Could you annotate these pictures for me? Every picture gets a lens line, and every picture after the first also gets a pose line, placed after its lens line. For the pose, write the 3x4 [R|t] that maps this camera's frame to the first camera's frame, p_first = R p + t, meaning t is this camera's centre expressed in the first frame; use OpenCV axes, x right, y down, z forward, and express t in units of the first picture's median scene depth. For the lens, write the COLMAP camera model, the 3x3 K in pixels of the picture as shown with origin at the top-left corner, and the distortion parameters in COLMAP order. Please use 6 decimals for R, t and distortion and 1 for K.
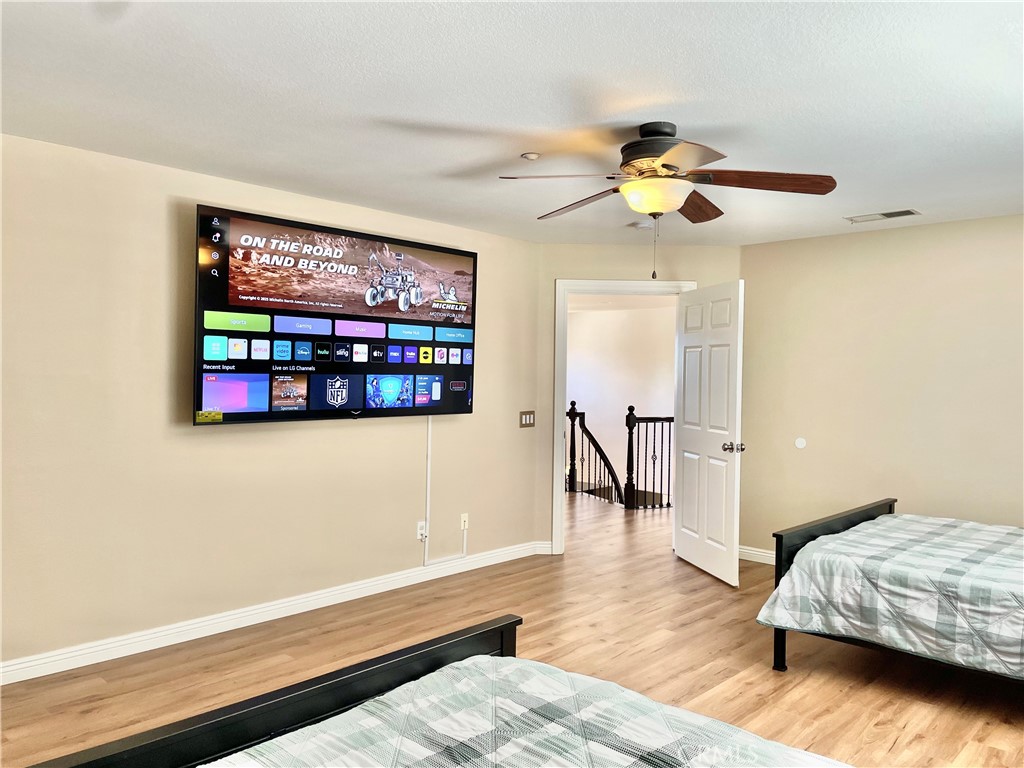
lens RADIAL K [[786.9, 0, 512.0], [0, 786.9, 384.0], [0, 0, 1]] dist [0.100603, -0.148676]
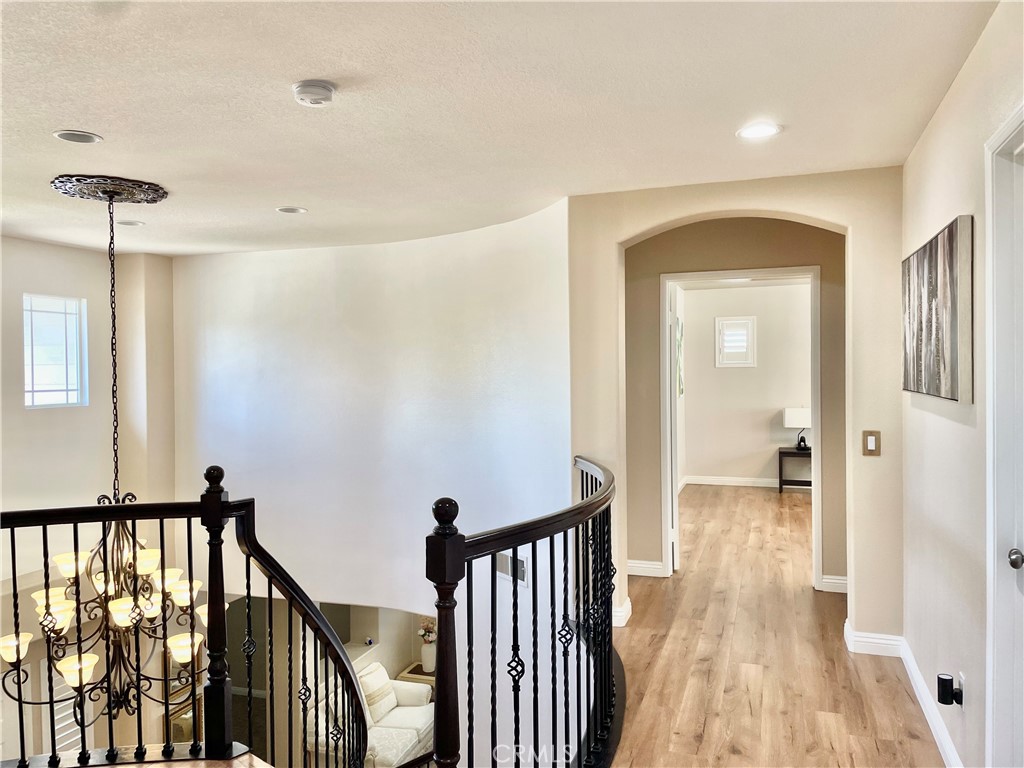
lens RADIAL K [[786.9, 0, 512.0], [0, 786.9, 384.0], [0, 0, 1]] dist [0.100603, -0.148676]
pose [[0.912910, -0.025910, 0.407337, 0.057891], [0.024280, 0.999663, 0.009169, -0.011191], [-0.407438, 0.001520, 0.913232, 0.665267]]
